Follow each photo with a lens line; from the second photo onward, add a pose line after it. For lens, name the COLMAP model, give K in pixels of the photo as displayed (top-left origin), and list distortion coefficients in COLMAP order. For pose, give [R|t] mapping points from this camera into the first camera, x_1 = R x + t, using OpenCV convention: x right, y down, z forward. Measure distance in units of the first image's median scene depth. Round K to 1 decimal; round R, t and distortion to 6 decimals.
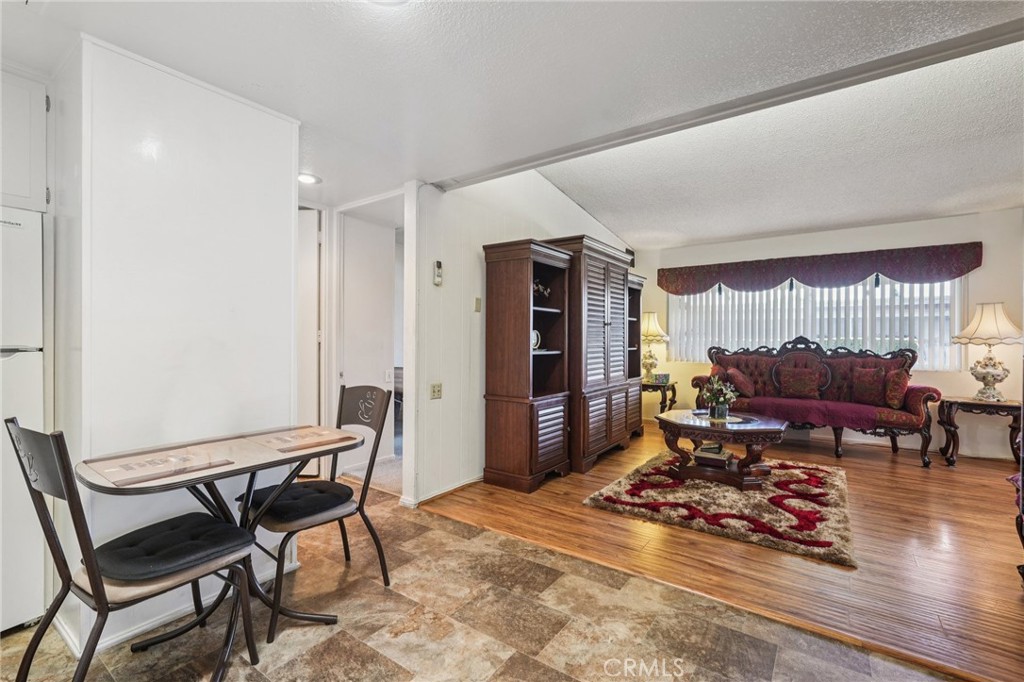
lens RADIAL K [[458.6, 0, 504.6], [0, 458.6, 341.6], [0, 0, 1]] dist [-0.007187, 0.003502]
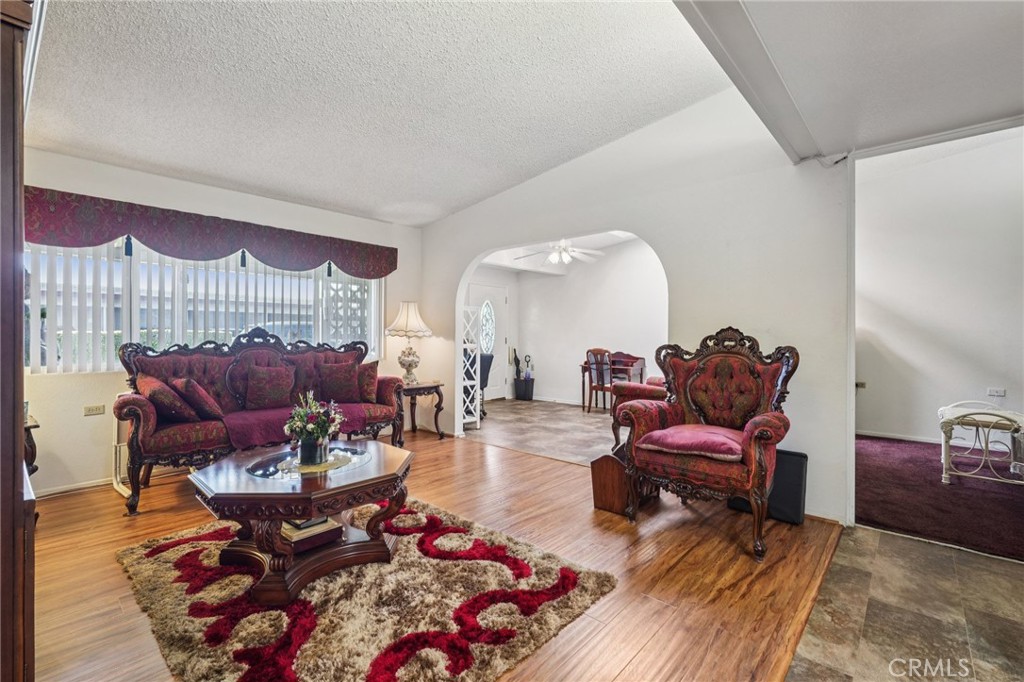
lens RADIAL K [[458.6, 0, 514.7], [0, 458.6, 335.5], [0, 0, 1]] dist [-0.007187, 0.003502]
pose [[0.102951, -0.003749, 0.994679, -0.089393], [-0.000084, 0.999993, 0.003778, -0.001129], [-0.994686, -0.000472, 0.102950, 0.598548]]
